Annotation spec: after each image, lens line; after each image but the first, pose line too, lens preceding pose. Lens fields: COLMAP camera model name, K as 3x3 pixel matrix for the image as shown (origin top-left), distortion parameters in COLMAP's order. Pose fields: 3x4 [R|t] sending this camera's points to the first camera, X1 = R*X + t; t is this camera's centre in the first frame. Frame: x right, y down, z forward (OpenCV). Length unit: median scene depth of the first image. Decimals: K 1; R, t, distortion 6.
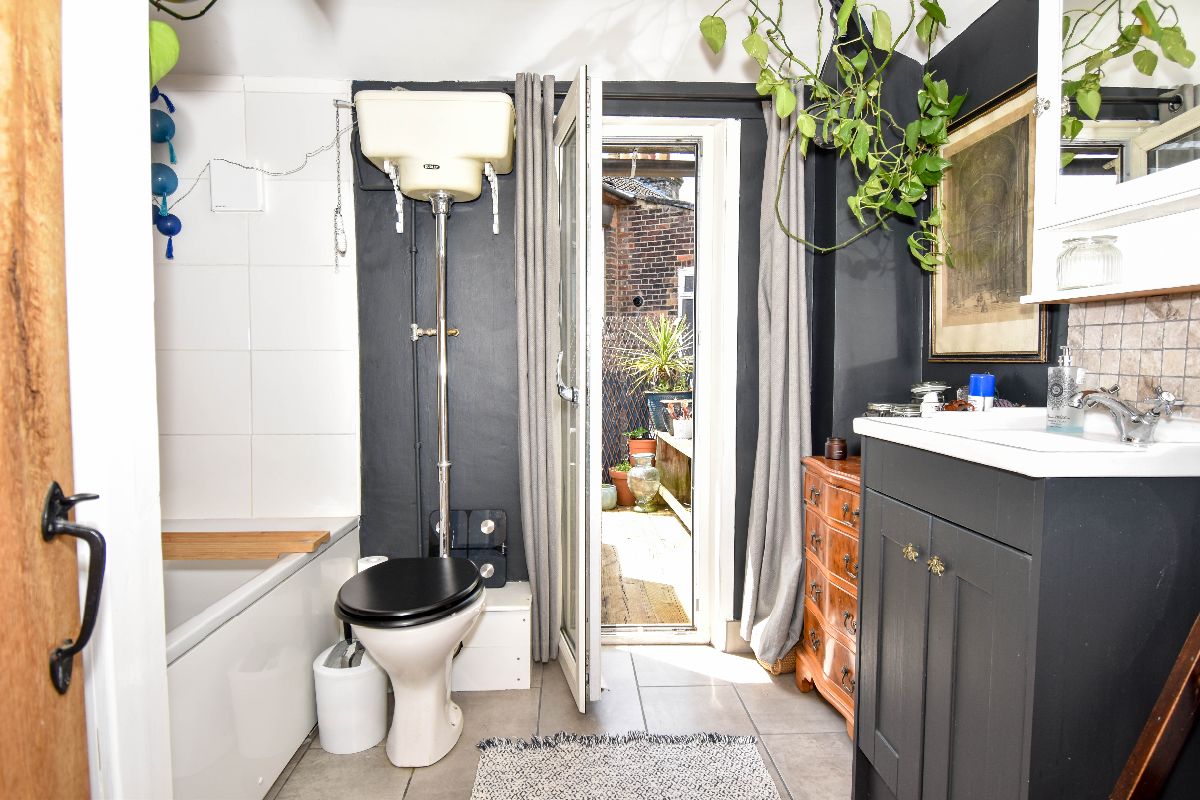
lens RADIAL K [[705.9, 0, 600.0], [0, 705.9, 400.0], [0, 0, 1]] dist [0.001815, 0.000738]
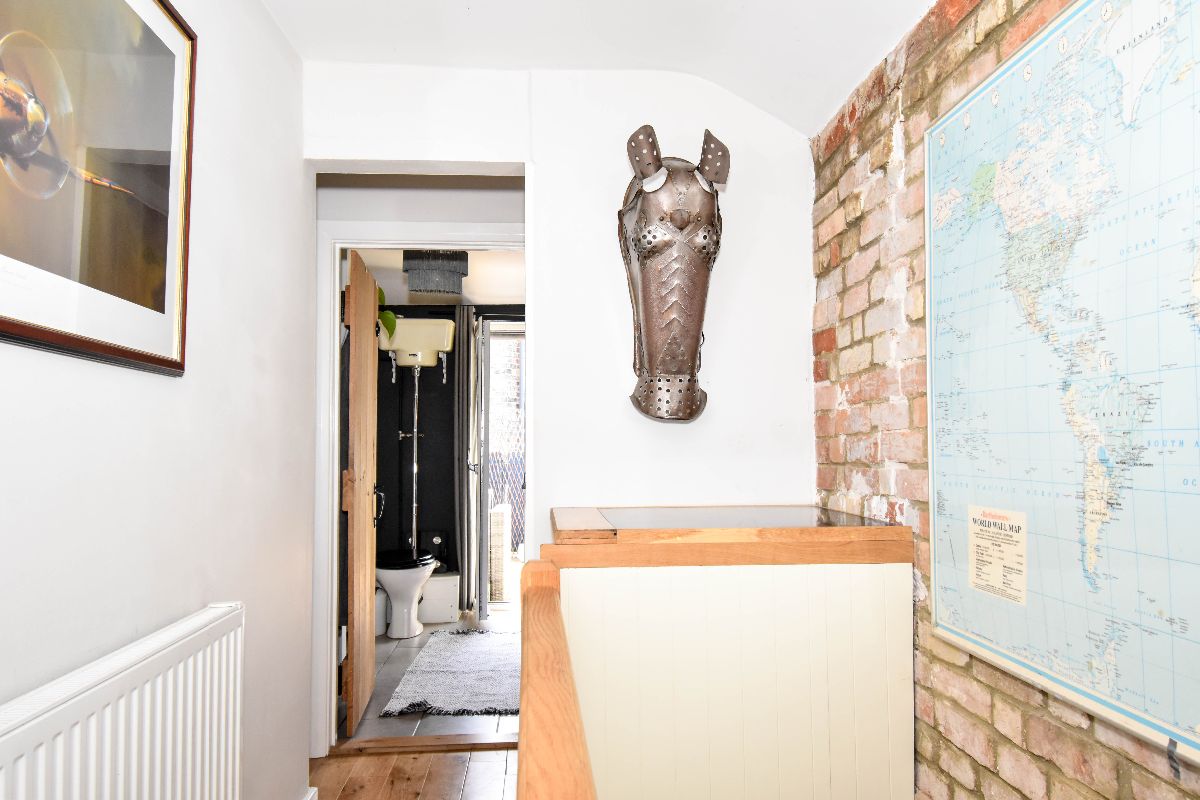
lens RADIAL K [[875.1, 0, 600.0], [0, 875.1, 400.0], [0, 0, 1]] dist [0.001015, 0.000047]
pose [[0.999417, 0.000704, 0.034128, 0.195112], [0.003027, 0.994022, -0.109142, 0.067980], [-0.034001, 0.109182, 0.993440, -1.382186]]
